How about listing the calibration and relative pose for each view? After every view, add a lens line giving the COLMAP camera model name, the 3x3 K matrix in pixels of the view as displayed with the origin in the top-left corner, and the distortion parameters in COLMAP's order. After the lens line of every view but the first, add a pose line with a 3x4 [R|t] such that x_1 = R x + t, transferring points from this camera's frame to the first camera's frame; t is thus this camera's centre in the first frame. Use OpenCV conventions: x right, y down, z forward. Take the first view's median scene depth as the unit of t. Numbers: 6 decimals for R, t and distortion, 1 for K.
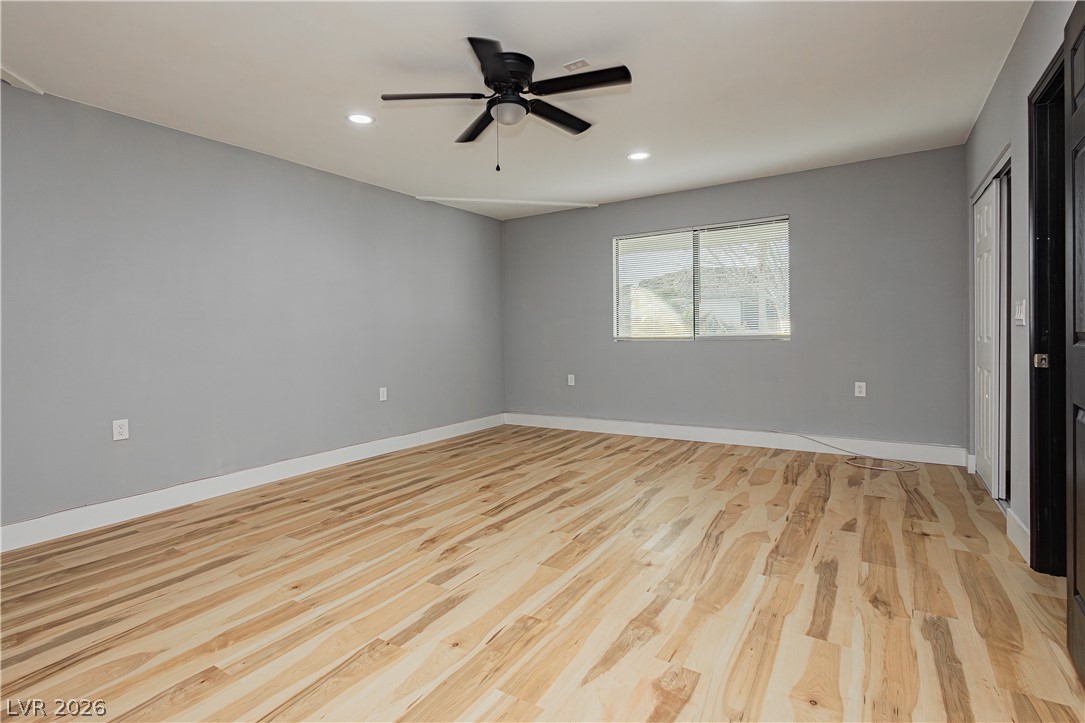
lens RADIAL K [[498.4, 0, 543.1], [0, 498.4, 355.4], [0, 0, 1]] dist [0.003797, 0.000207]
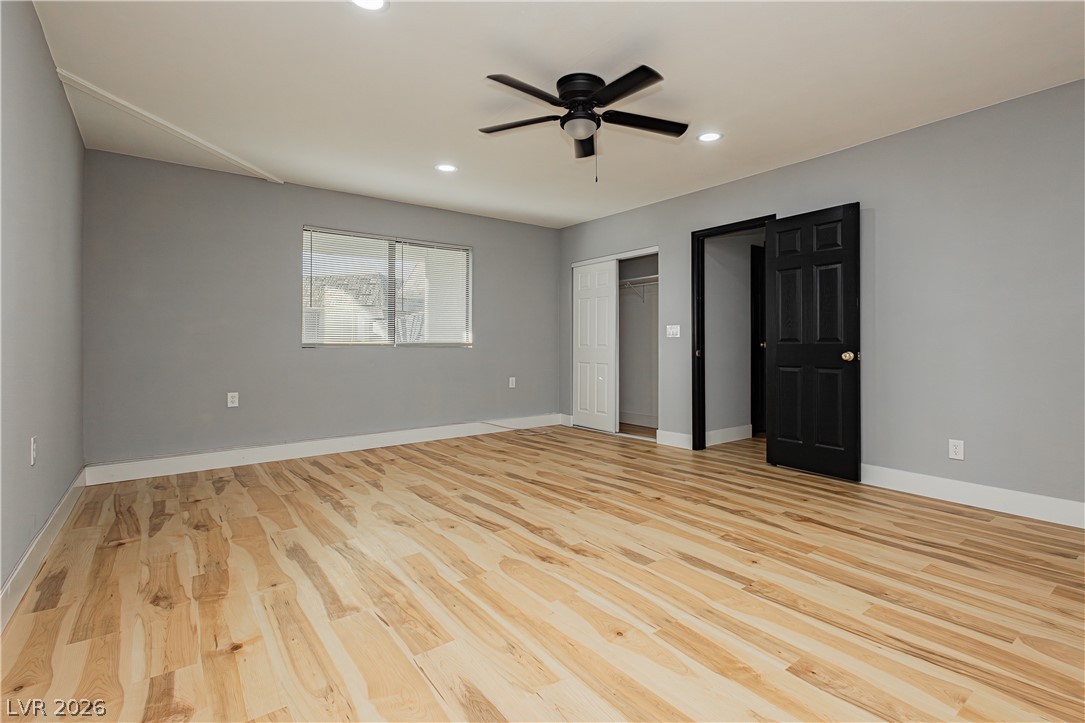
lens RADIAL K [[498.4, 0, 543.1], [0, 498.4, 355.4], [0, 0, 1]] dist [0.003797, 0.000207]
pose [[0.383644, -0.004298, 0.923471, -0.980629], [0.035515, 0.999318, -0.010103, 0.014594], [-0.922798, 0.036673, 0.383535, 0.601141]]
